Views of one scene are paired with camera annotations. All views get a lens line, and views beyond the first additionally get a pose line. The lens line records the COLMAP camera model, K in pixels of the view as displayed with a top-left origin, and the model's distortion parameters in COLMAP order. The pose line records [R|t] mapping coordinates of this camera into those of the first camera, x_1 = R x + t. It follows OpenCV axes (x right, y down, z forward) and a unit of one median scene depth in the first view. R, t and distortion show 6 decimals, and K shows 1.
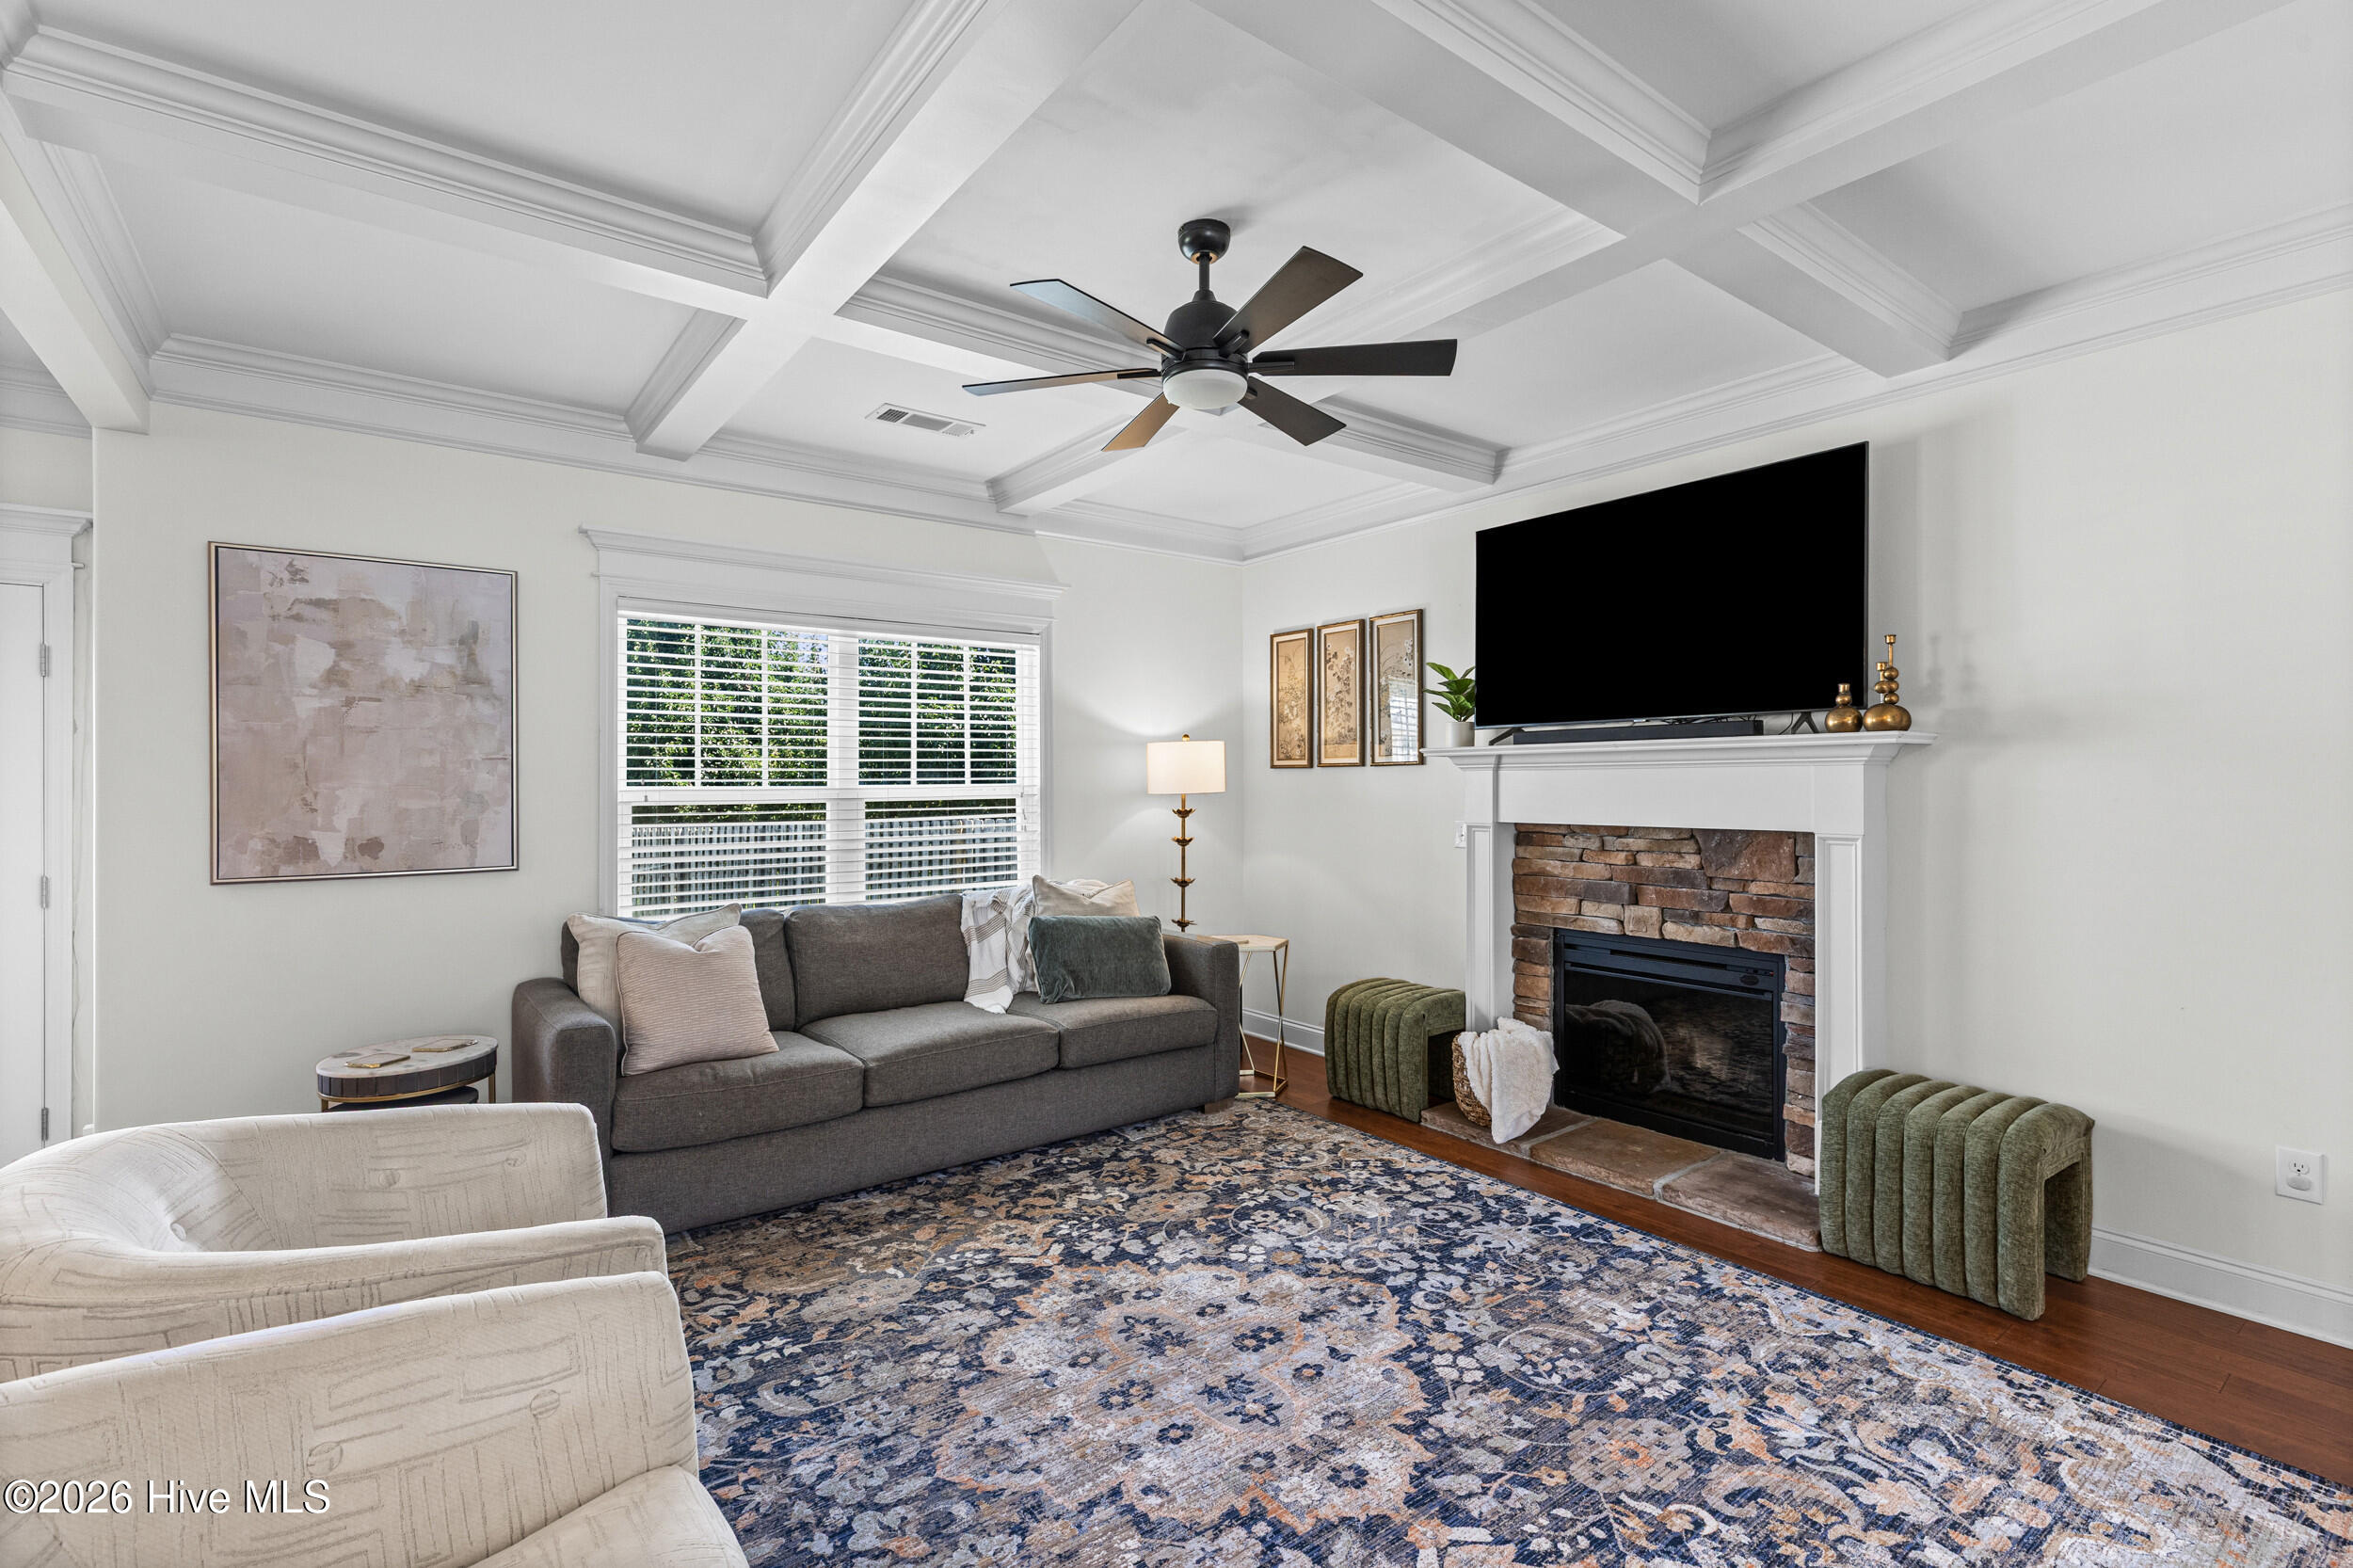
lens RADIAL K [[1067.6, 0, 1178.4], [0, 1067.6, 777.9], [0, 0, 1]] dist [0.004090, 0.000221]
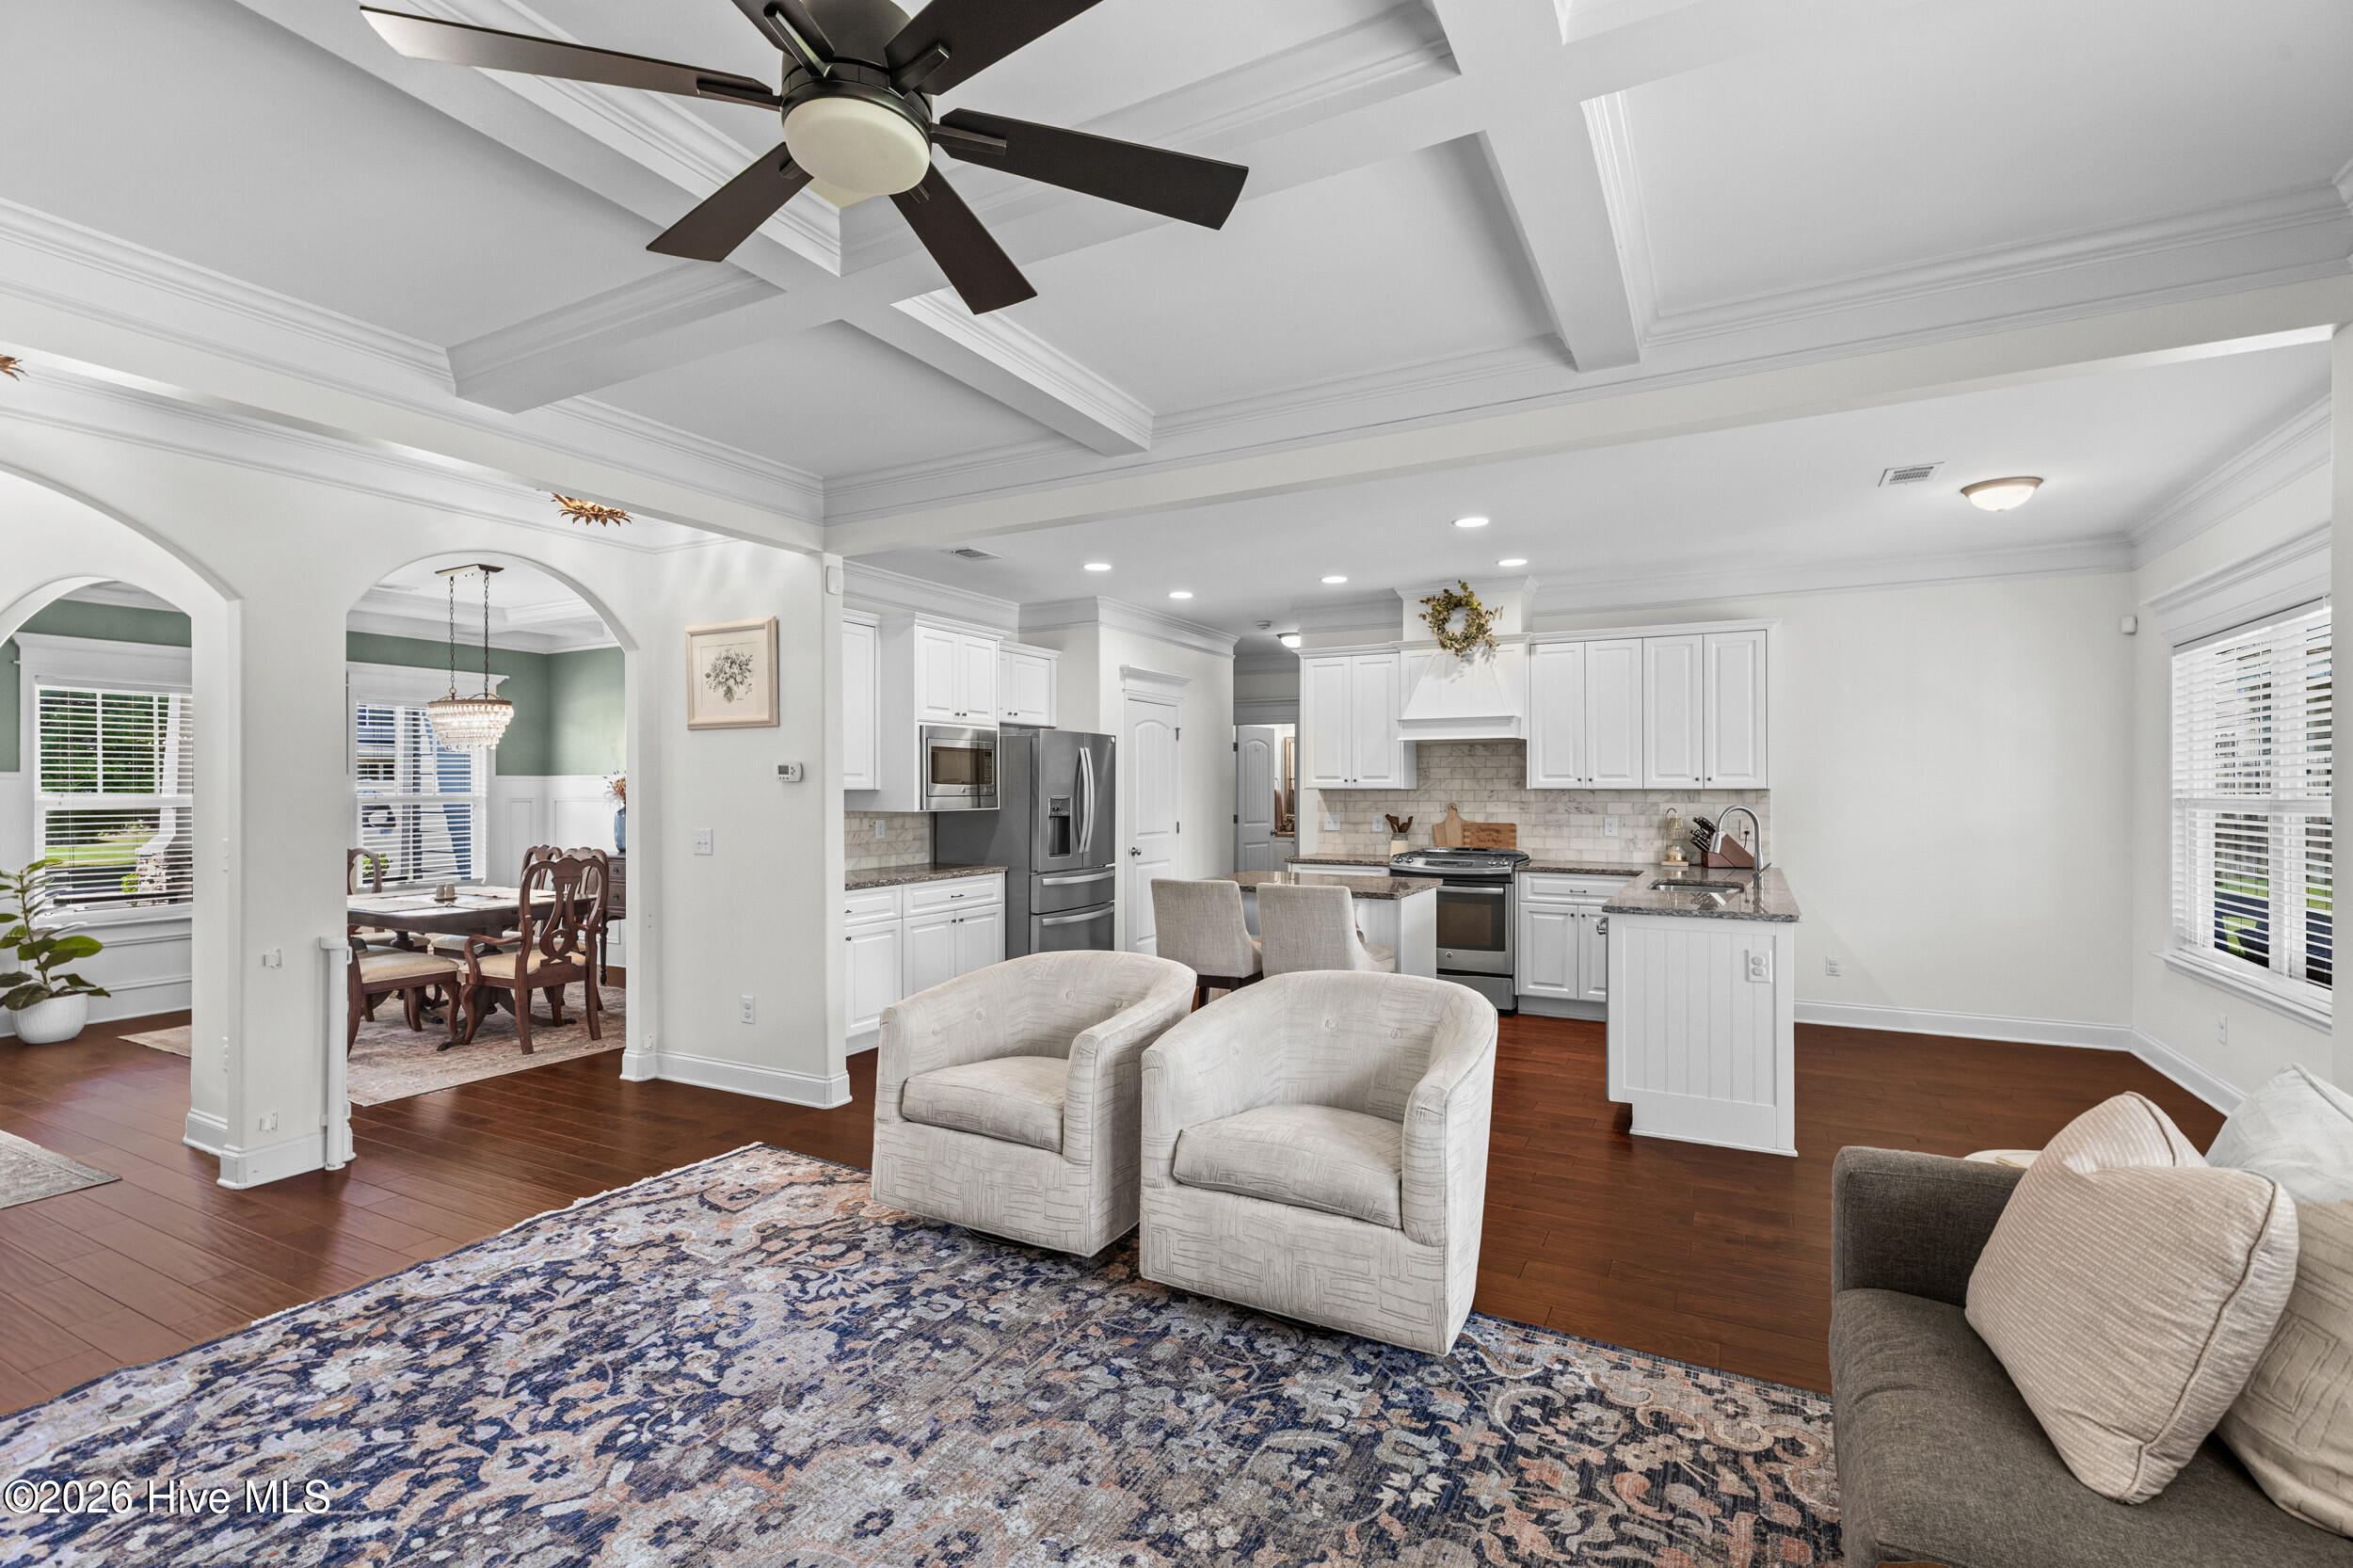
lens RADIAL K [[1050.5, 0, 1178.5], [0, 1050.5, 783.5], [0, 0, 1]] dist [0.003283, -0.000042]
pose [[-0.906931, 0.005168, -0.421247, 0.085782], [0.009362, 0.999925, -0.007888, 0.000011], [0.421175, -0.011098, -0.906911, 1.226475]]
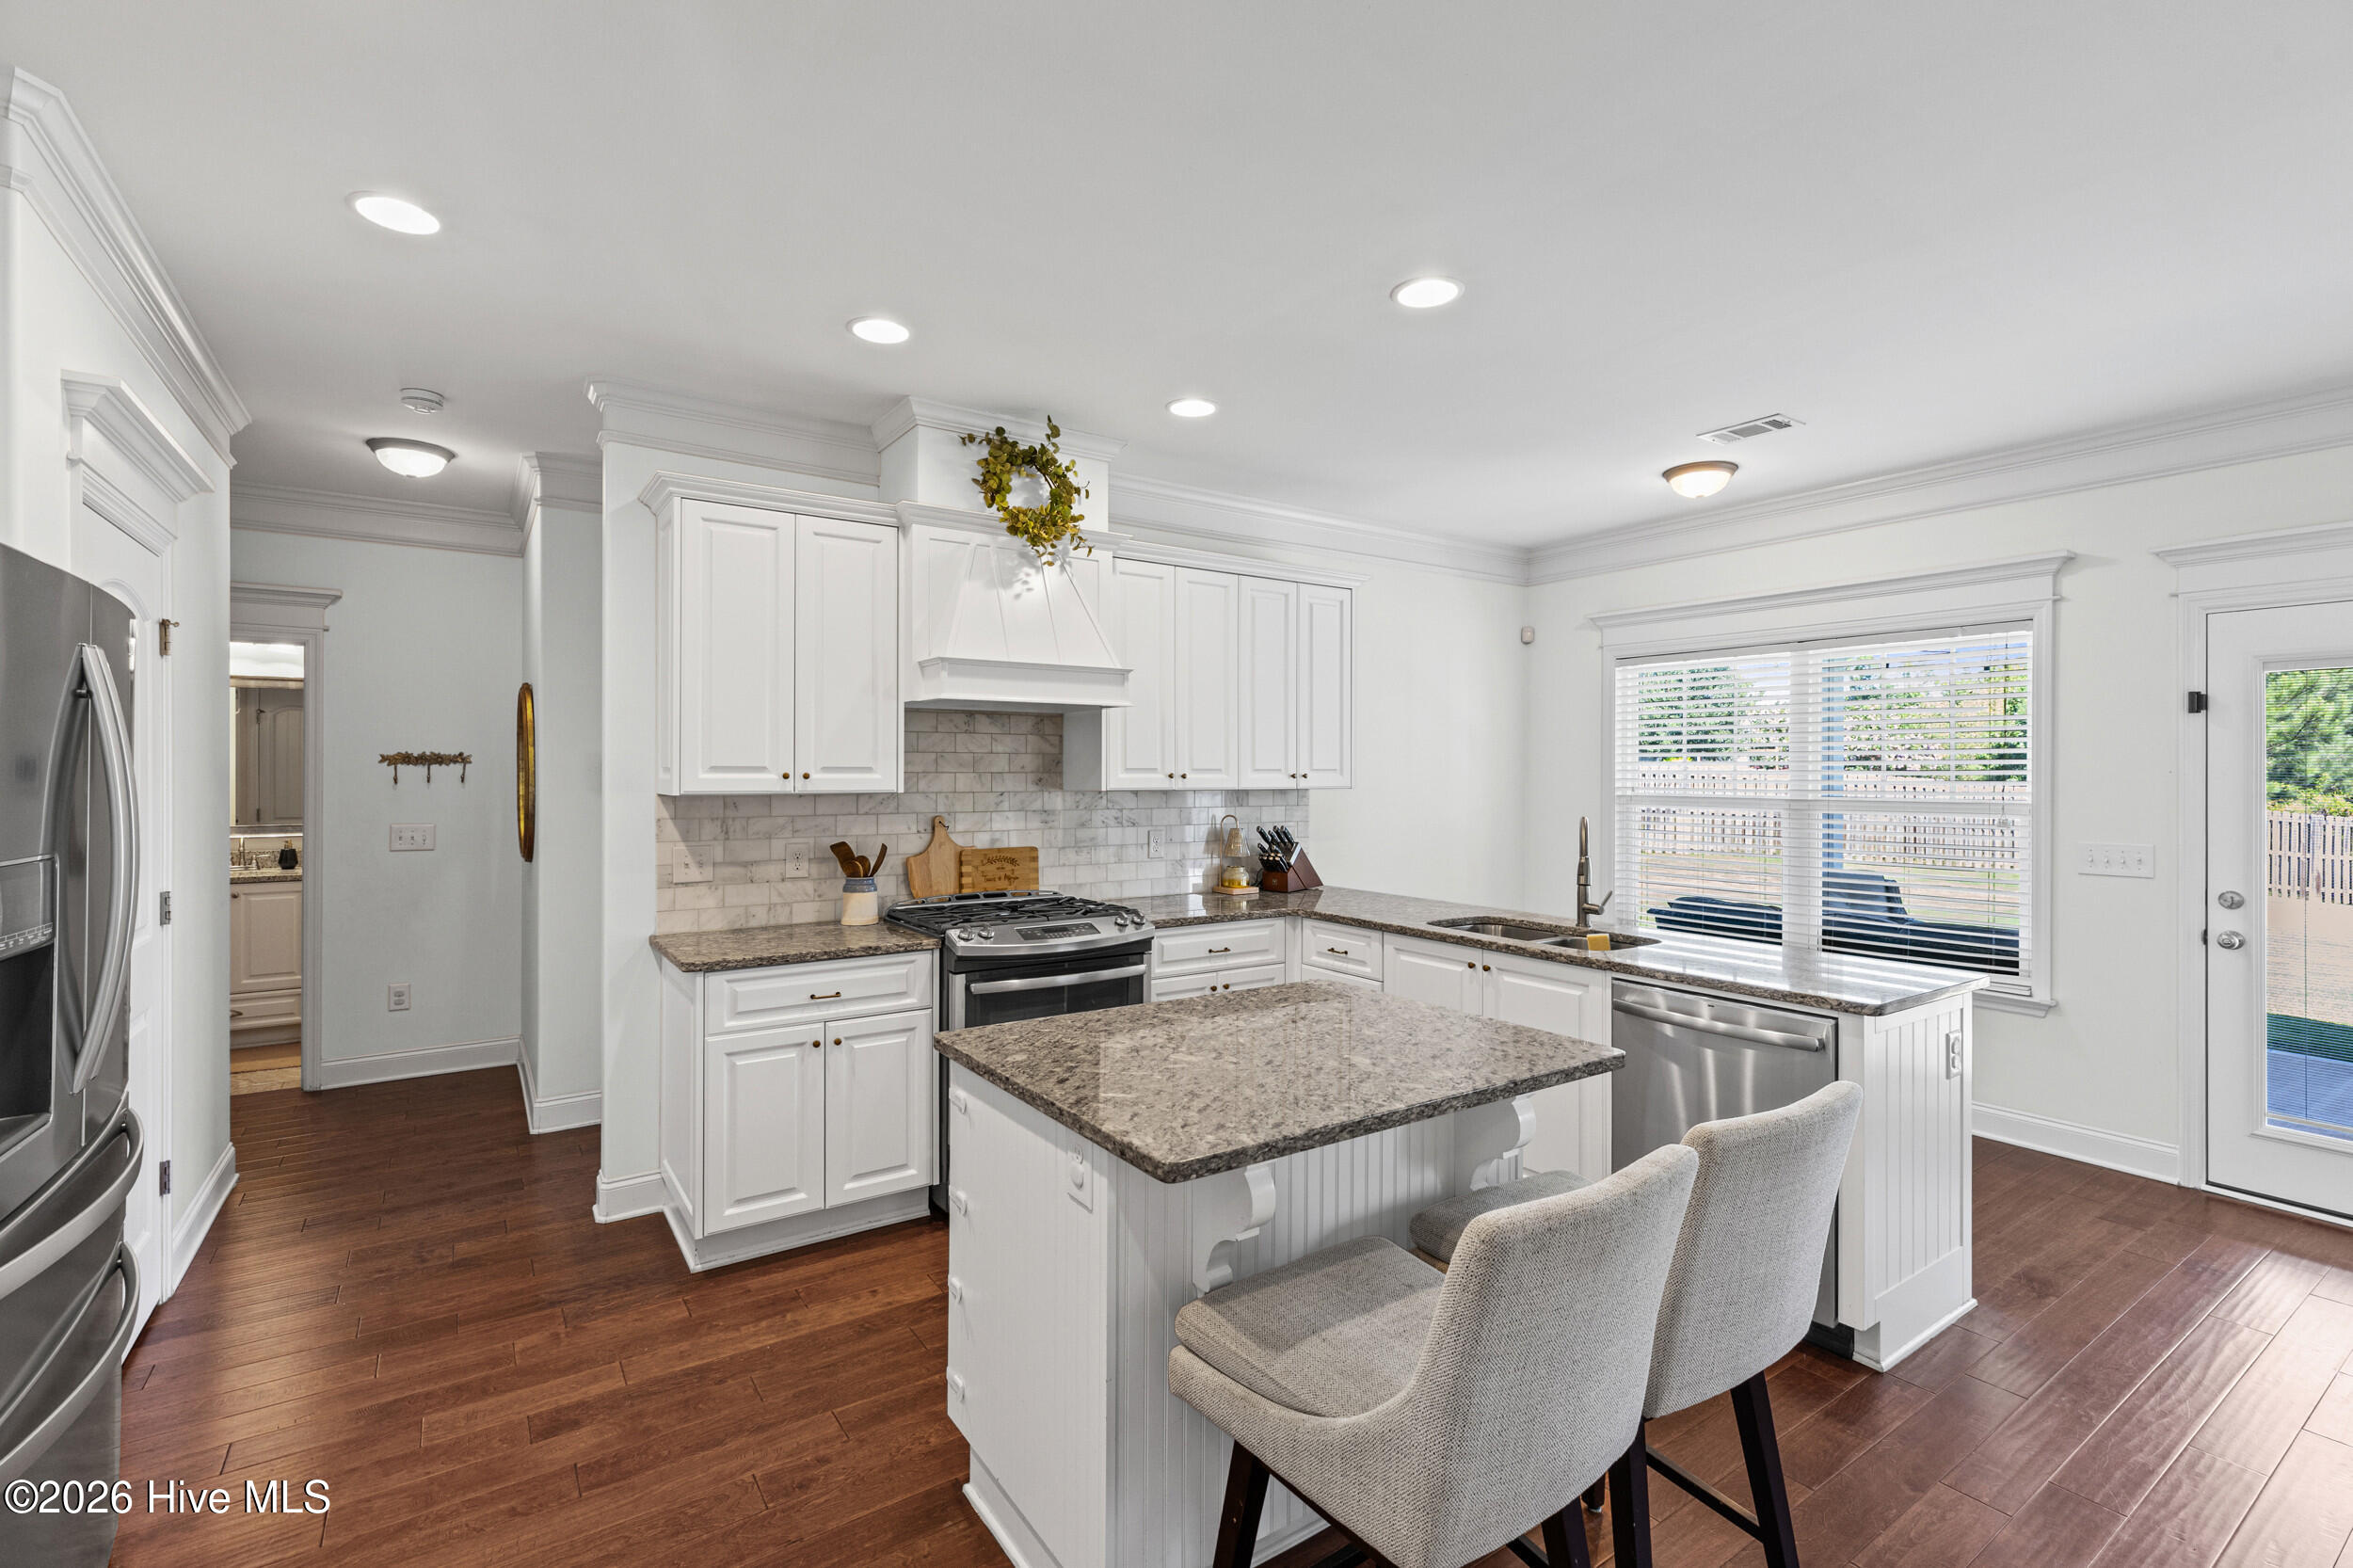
lens RADIAL K [[1053.3, 0, 1172.5], [0, 1053.3, 770.3], [0, 0, 1]] dist [0.003769, 0.000135]
pose [[-0.051212, 0.007843, -0.998657, -0.130211], [0.002865, 0.999966, 0.007706, -0.031636], [0.998684, -0.002466, -0.051232, -0.121770]]
